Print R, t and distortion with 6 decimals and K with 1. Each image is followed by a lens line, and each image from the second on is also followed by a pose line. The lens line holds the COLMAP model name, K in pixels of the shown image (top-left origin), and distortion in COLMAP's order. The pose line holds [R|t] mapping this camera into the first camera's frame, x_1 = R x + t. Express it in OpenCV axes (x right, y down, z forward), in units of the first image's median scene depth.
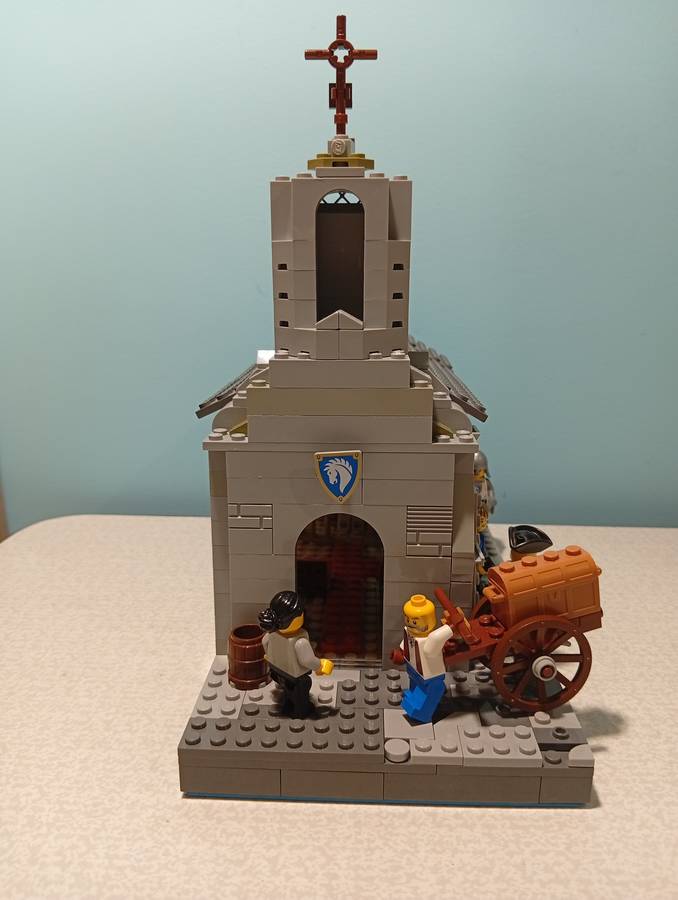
lens RADIAL K [[744.4, 0, 337.2], [0, 744.4, 445.1], [0, 0, 1]] dist [-0.001064, -0.041036]
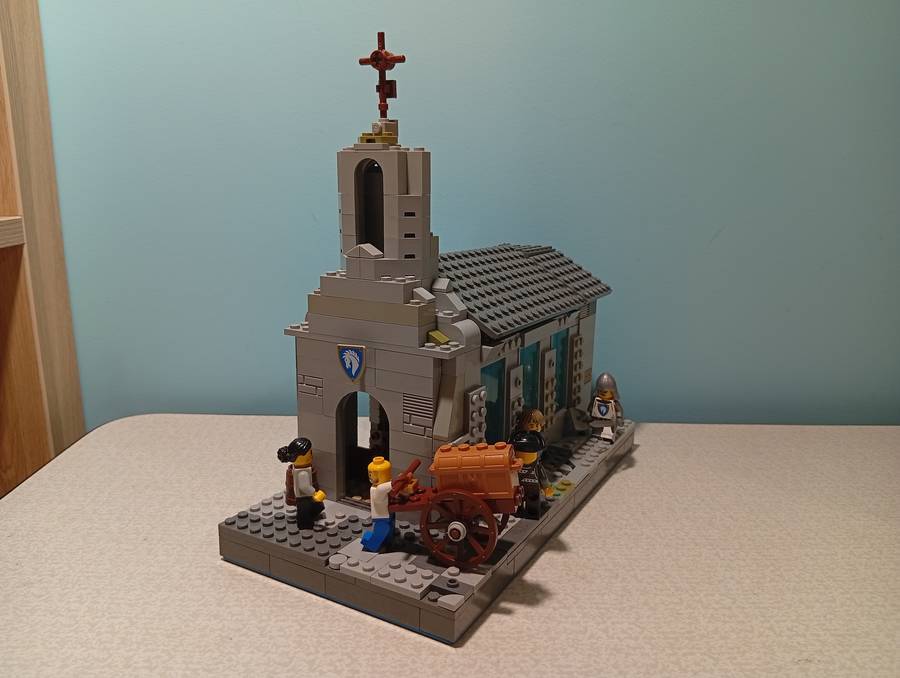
lens RADIAL K [[744.4, 0, 455.5], [0, 744.4, 340.4], [0, 0, 1]] dist [-0.001064, -0.041036]
pose [[0.889115, 0.110723, -0.444088, 0.789014], [-0.122142, 0.992508, 0.002918, -0.027686], [0.441084, 0.051648, 0.895978, -0.157301]]
